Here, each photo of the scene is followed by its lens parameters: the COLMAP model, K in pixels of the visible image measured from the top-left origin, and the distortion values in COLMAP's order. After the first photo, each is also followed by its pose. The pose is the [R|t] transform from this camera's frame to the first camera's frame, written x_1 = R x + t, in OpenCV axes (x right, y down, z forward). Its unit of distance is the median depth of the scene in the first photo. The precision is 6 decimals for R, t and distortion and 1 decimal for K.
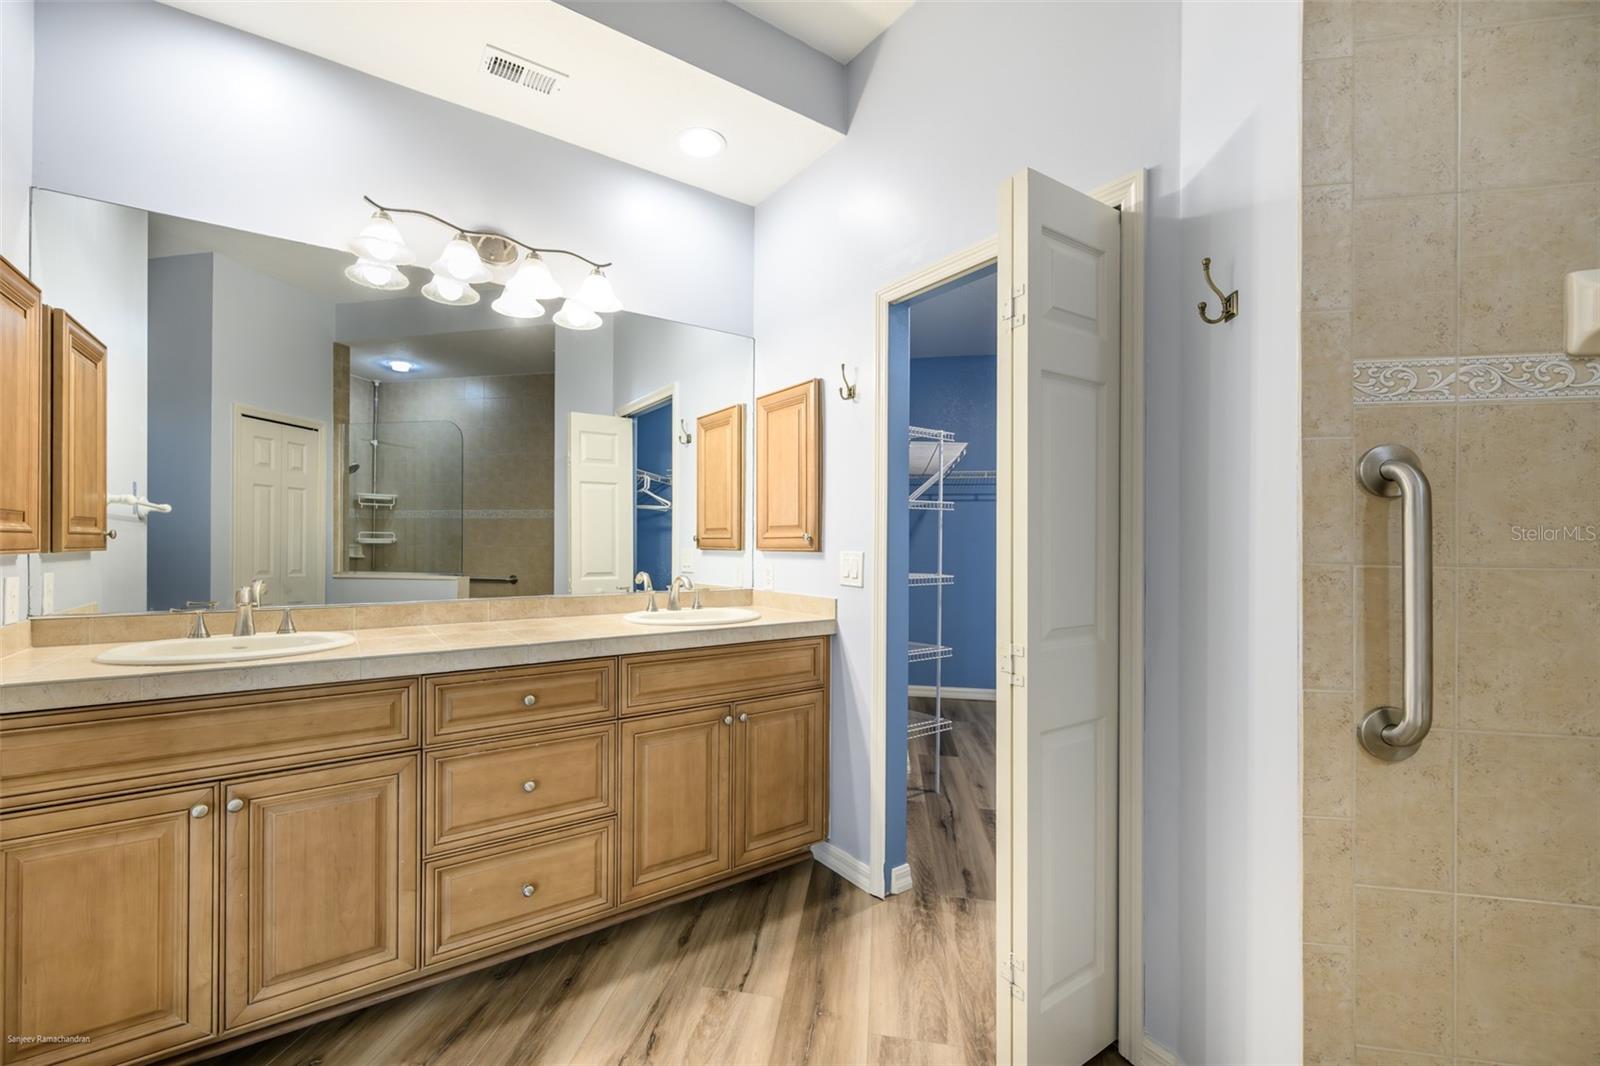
lens RADIAL K [[681.7, 0, 745.0], [0, 681.7, 539.0], [0, 0, 1]] dist [-0.000358, 0.000143]
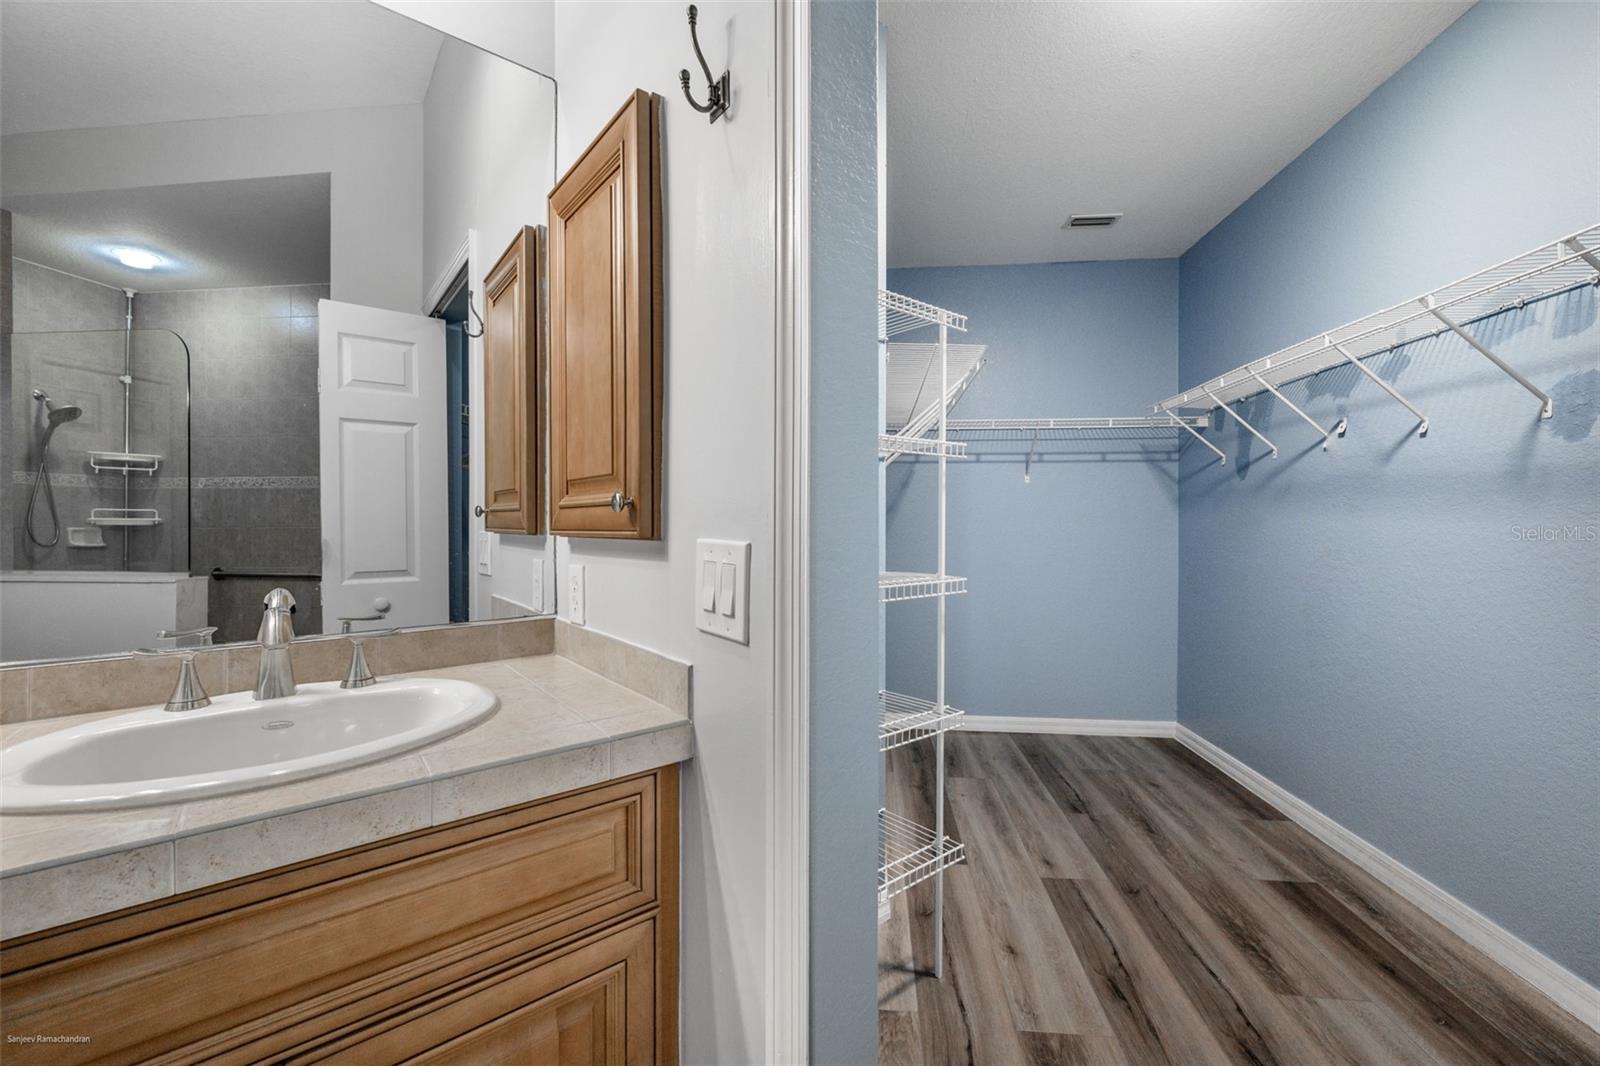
lens RADIAL K [[666.6, 0, 788.5], [0, 666.6, 529.4], [0, 0, 1]] dist [0.001953, 0.000105]
pose [[0.996658, -0.006518, 0.081424, 0.165421], [0.005222, 0.999856, 0.016119, 0.007431], [-0.081517, -0.015640, 0.996549, 0.658164]]
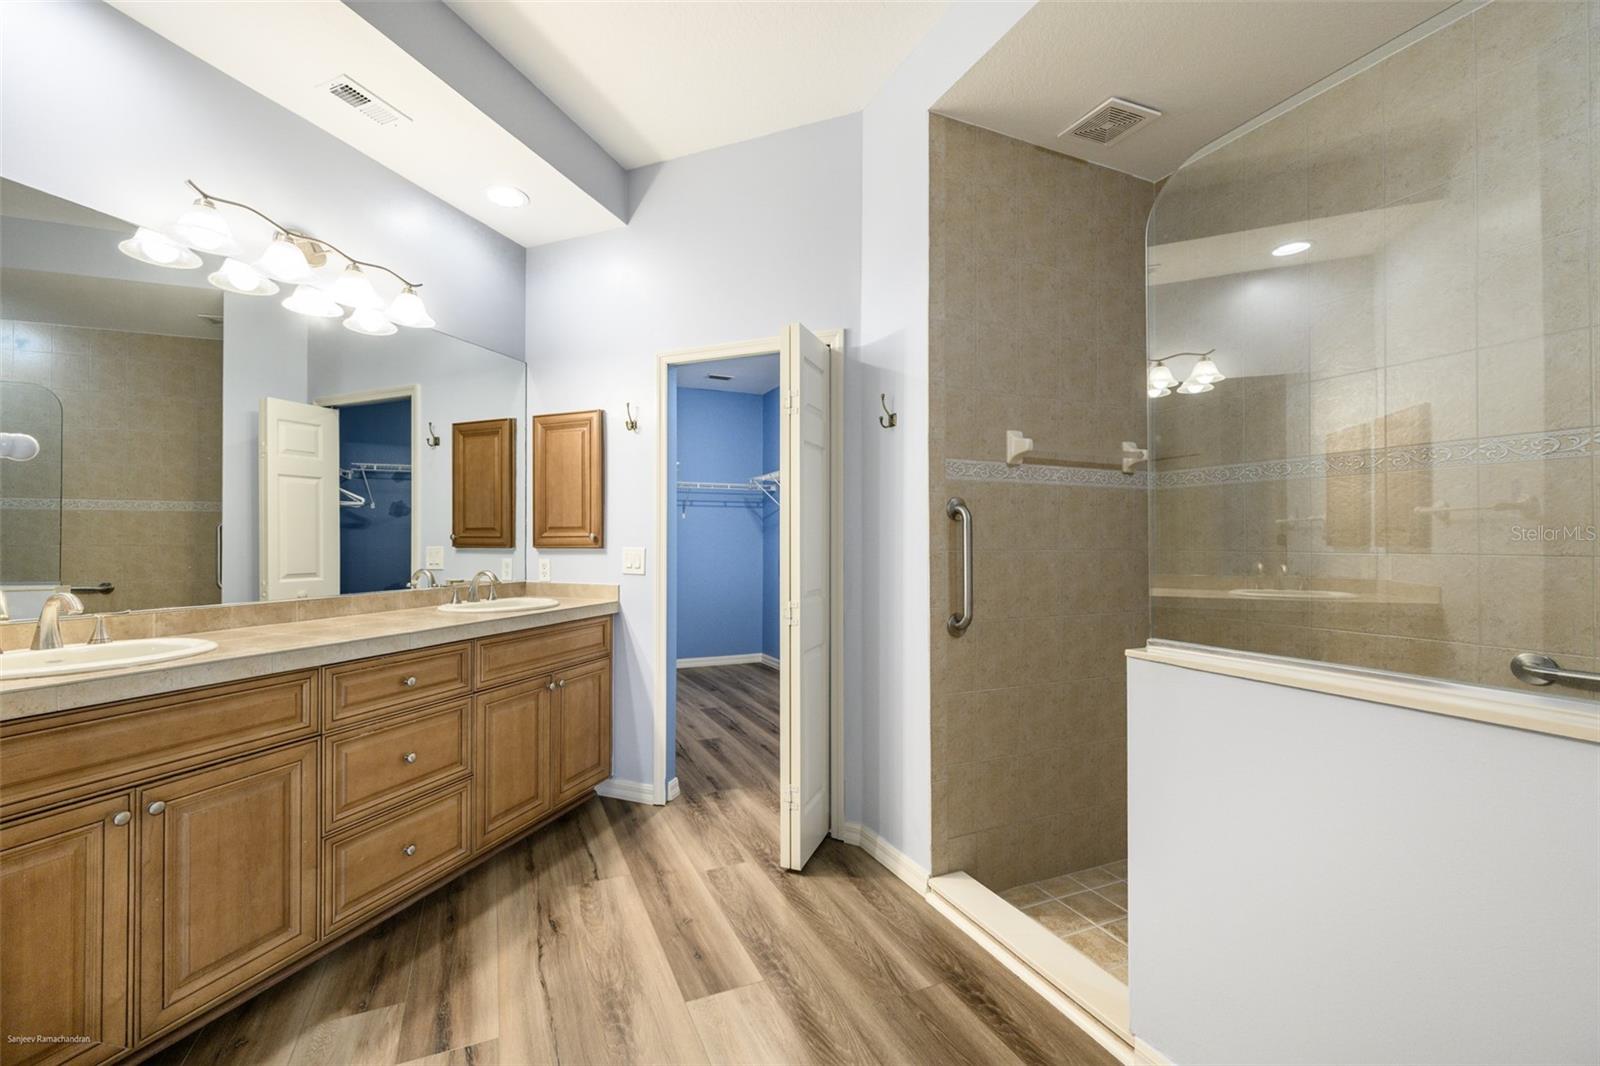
lens RADIAL K [[666.6, 0, 788.5], [0, 666.6, 529.4], [0, 0, 1]] dist [0.001953, 0.000105]
pose [[0.811791, 0.006140, 0.583916, -0.351456], [-0.000723, 0.999955, -0.009509, -0.004869], [-0.583948, 0.007297, 0.811758, -0.206159]]
